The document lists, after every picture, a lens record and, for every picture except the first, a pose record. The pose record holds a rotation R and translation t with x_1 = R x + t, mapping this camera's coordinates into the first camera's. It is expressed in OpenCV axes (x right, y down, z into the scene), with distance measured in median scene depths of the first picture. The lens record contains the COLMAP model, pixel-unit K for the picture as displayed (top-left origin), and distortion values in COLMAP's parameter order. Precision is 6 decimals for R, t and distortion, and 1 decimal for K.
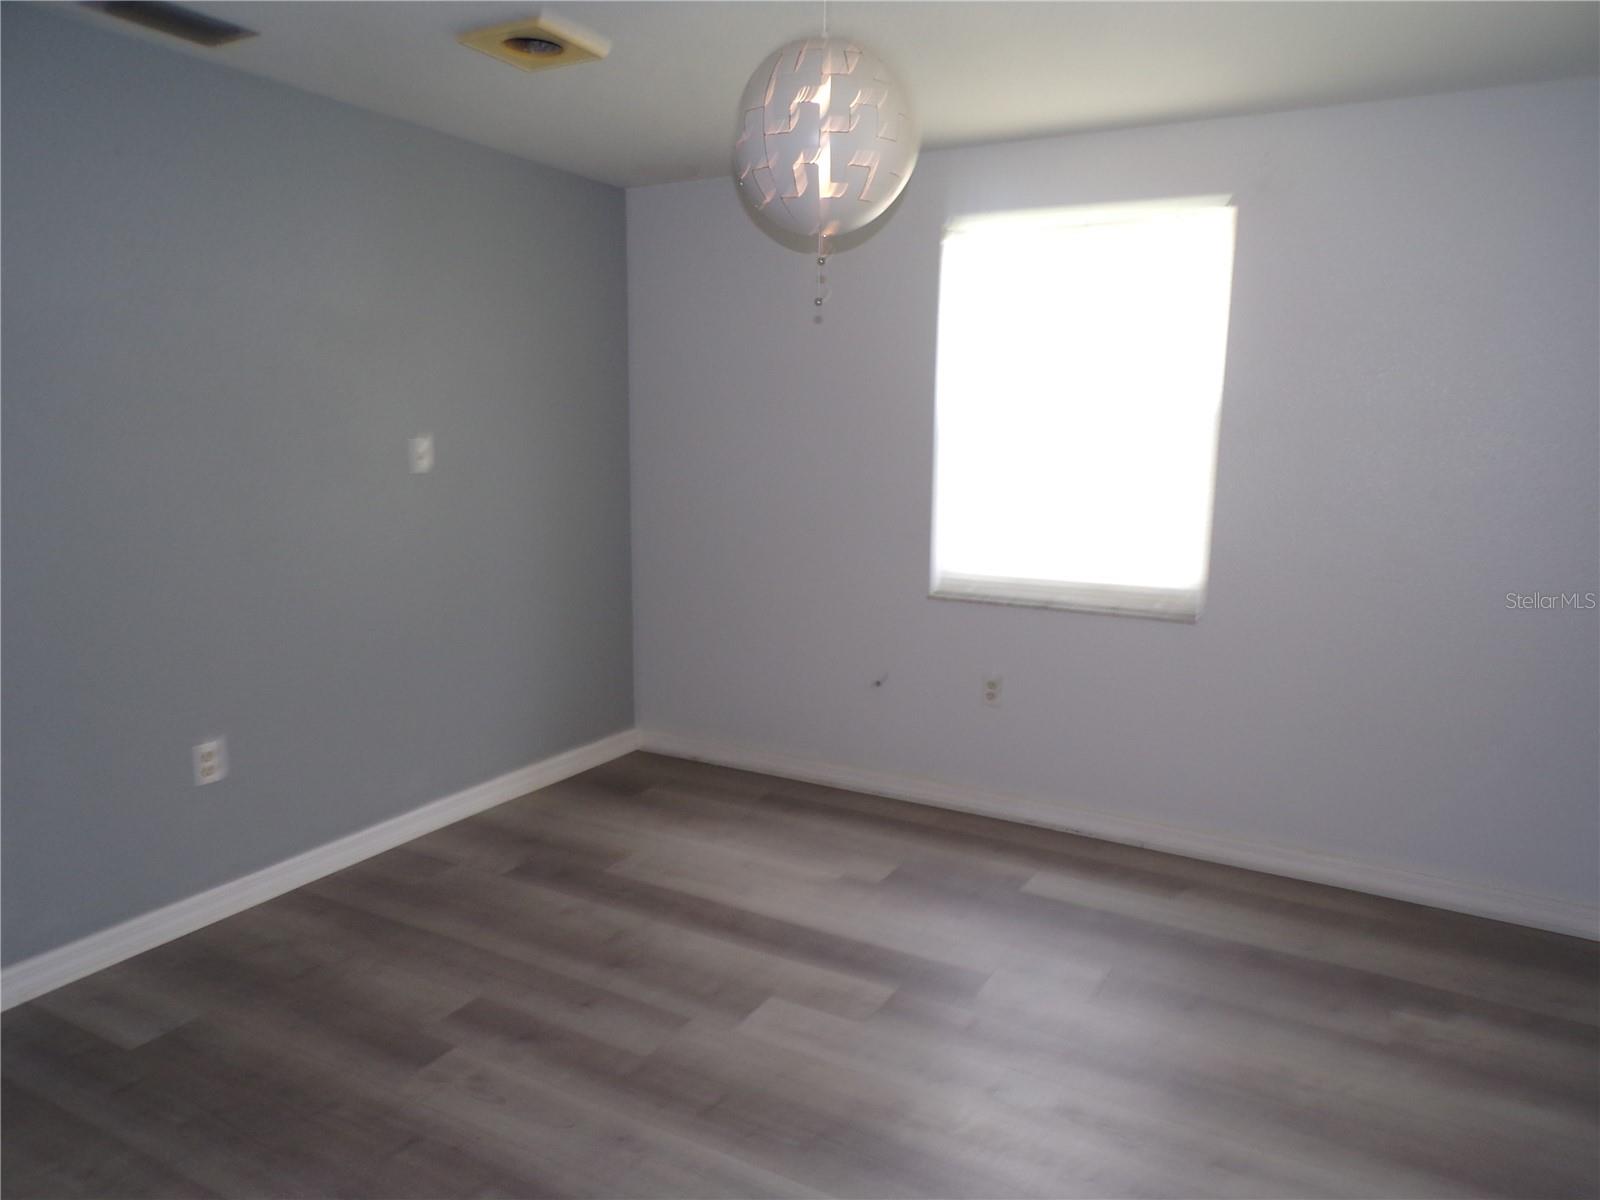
lens RADIAL K [[1143.0, 0, 800.3], [0, 1143.0, 655.1], [0, 0, 1]] dist [0.065421, 0.000128]
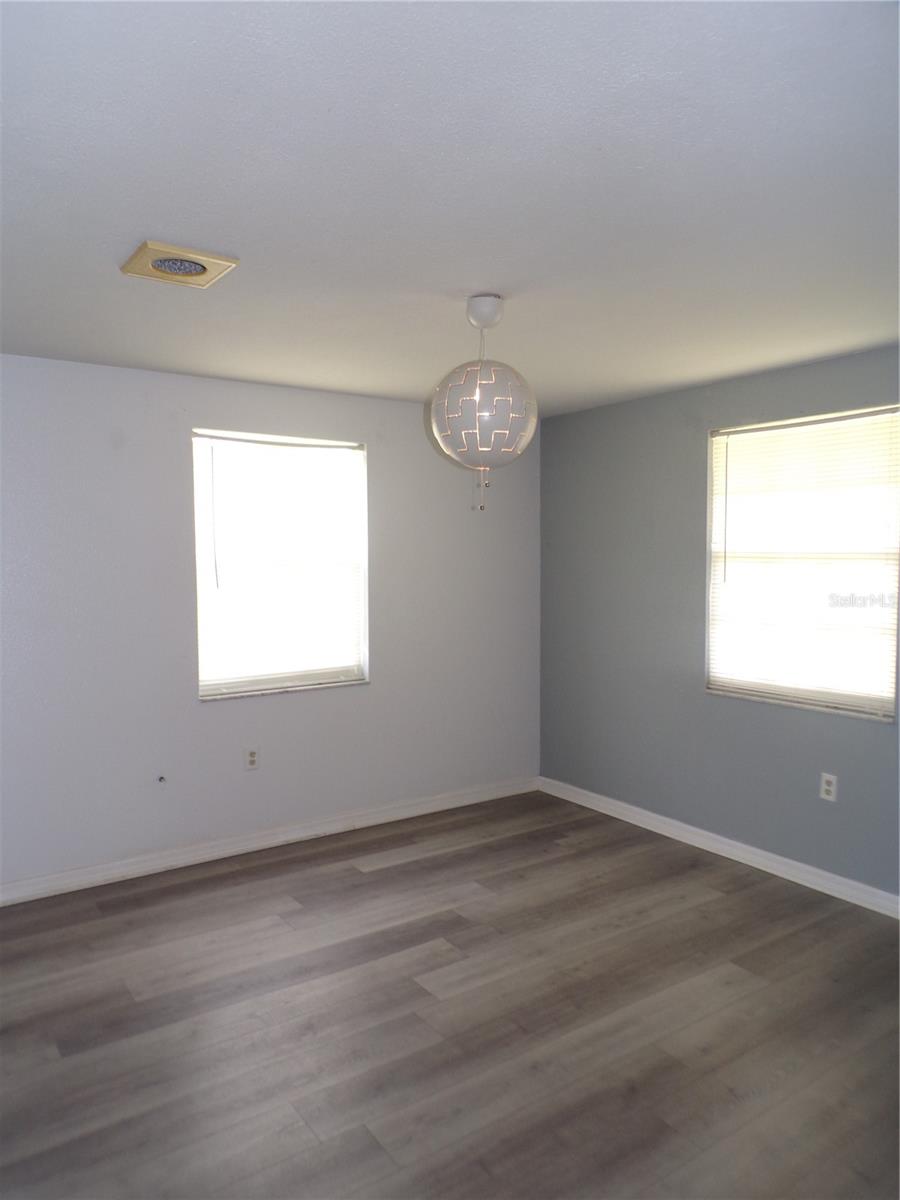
lens RADIAL K [[846.6, 0, 450.0], [0, 846.6, 600.0], [0, 0, 1]] dist [-0.003005, 0.001589]
pose [[0.418321, -0.069833, 0.905611, -0.724474], [0.191697, 0.981370, -0.012874, -0.109818], [-0.887840, 0.178988, 0.423914, 0.349050]]
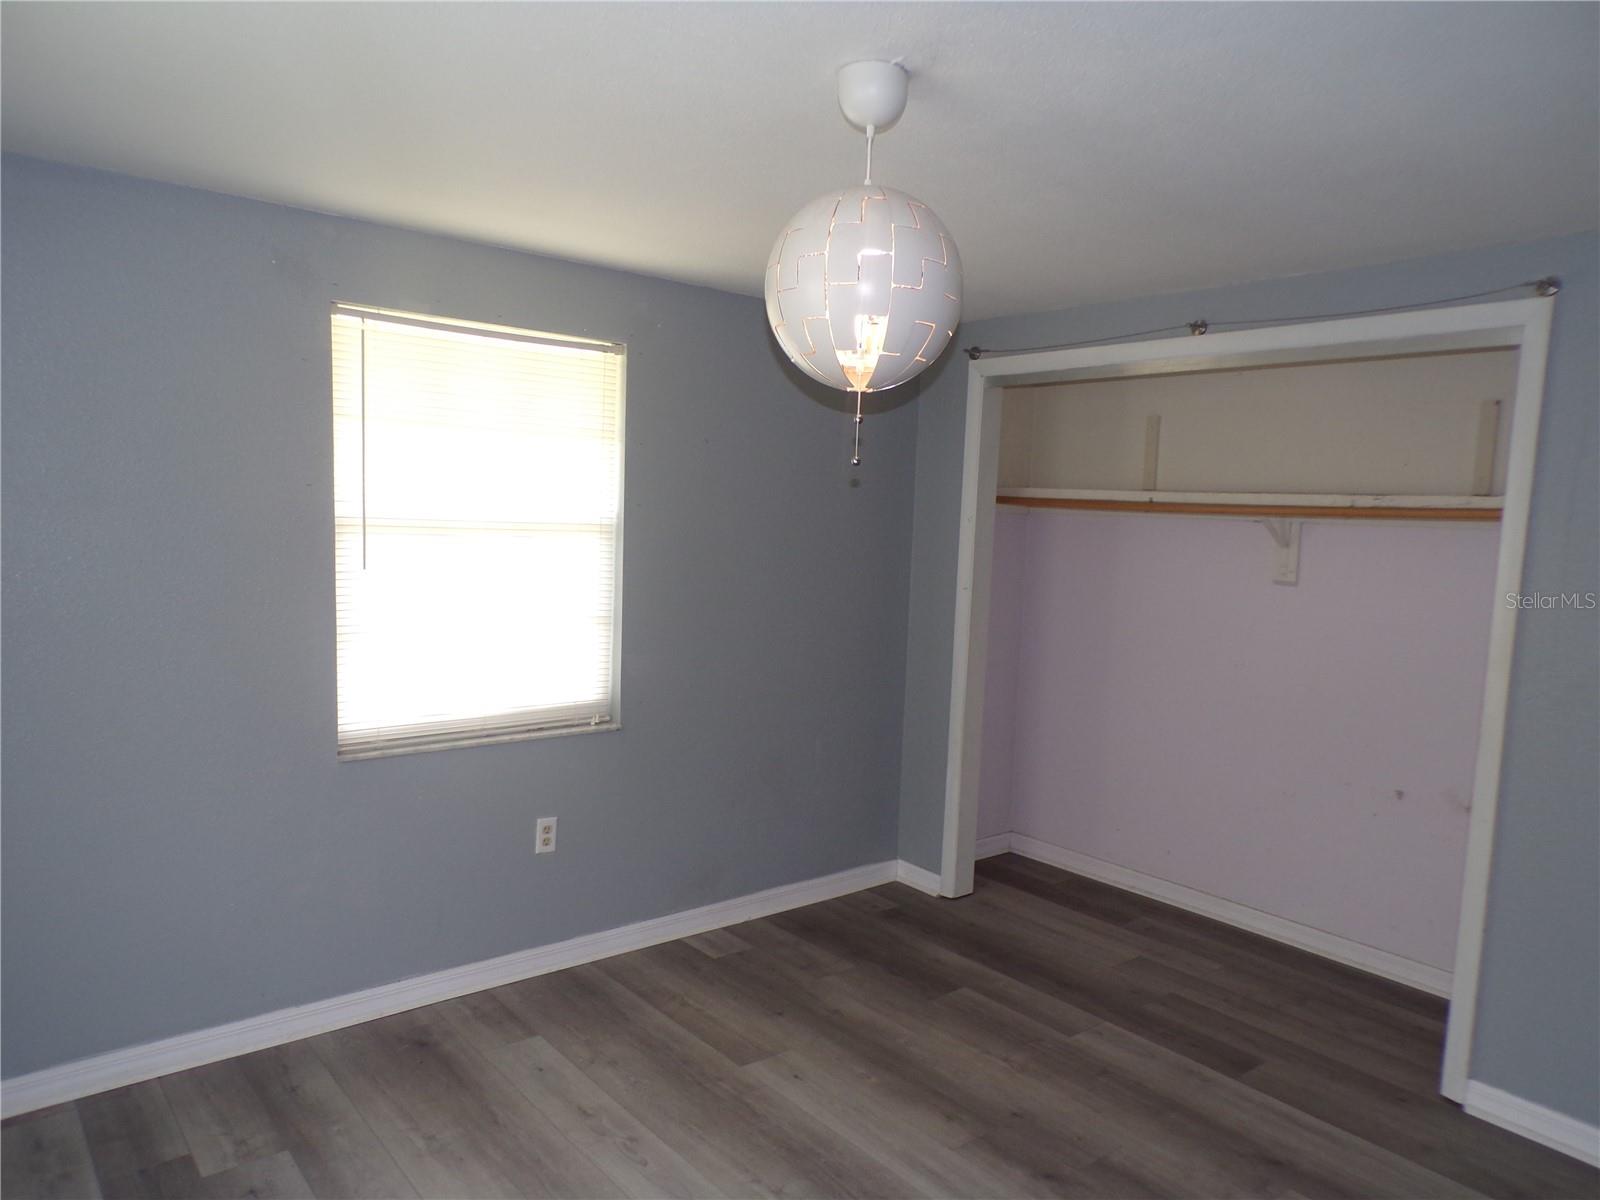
lens RADIAL K [[1074.0, 0, 798.1], [0, 1074.0, 625.9], [0, 0, 1]] dist [0.001263, 0.001986]
pose [[-0.939378, -0.085547, 0.332040, -0.142940], [0.018590, 0.954245, 0.298447, -0.283497], [-0.342379, 0.286527, -0.894807, 1.163515]]
